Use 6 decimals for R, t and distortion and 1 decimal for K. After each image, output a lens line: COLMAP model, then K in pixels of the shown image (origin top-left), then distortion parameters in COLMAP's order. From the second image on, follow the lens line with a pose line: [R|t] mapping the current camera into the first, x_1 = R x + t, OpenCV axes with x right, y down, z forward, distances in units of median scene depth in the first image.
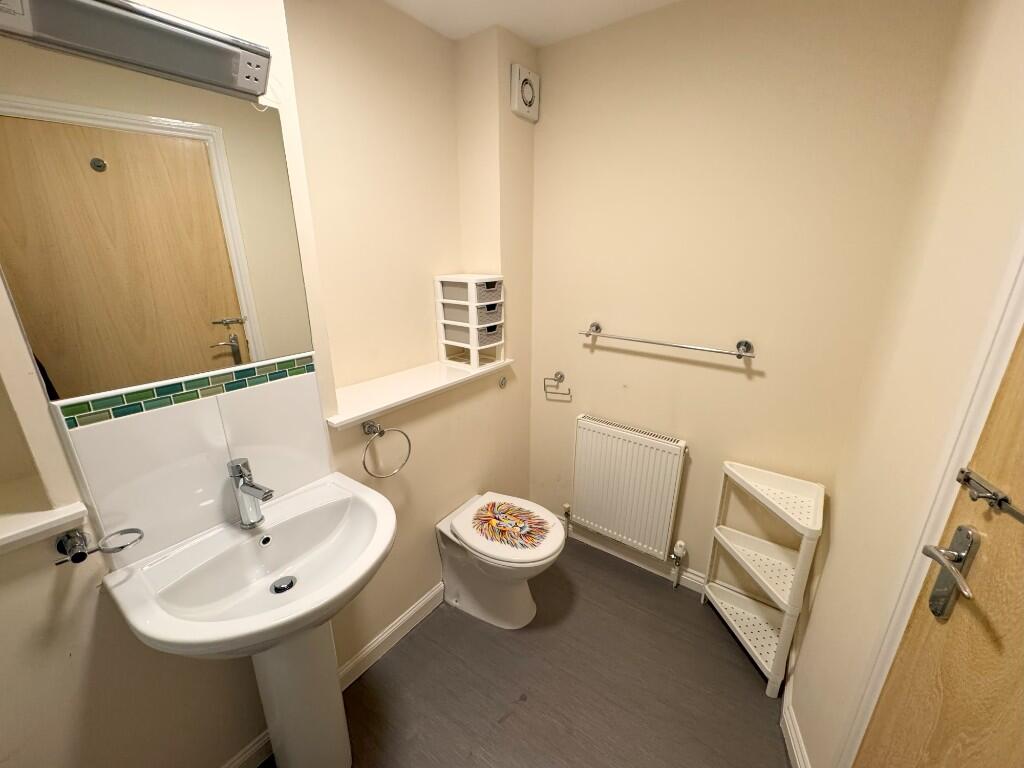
lens RADIAL K [[406.6, 0, 513.6], [0, 406.6, 381.2], [0, 0, 1]] dist [0.001074, 0.000010]
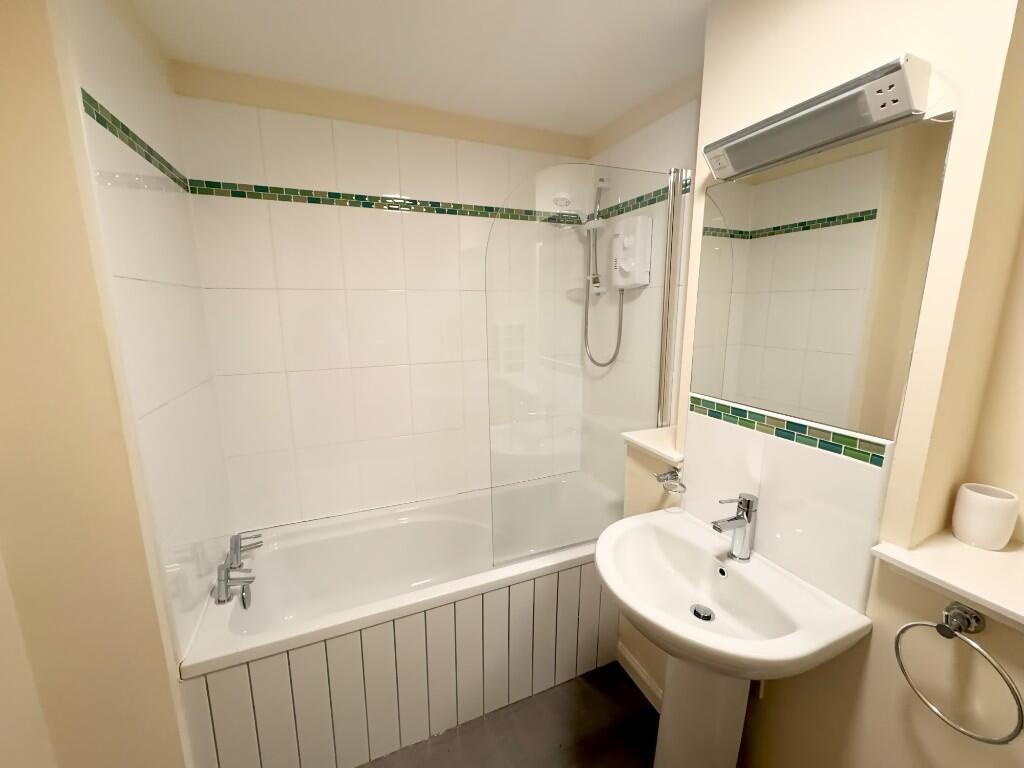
lens RADIAL K [[413.5, 0, 511.9], [0, 413.5, 400.7], [0, 0, 1]] dist [0.000387, 0.000079]
pose [[-0.504512, 0.178618, -0.844727, 0.527654], [-0.282929, 0.890145, 0.357201, -0.248062], [0.815732, 0.419210, -0.398553, 0.857268]]
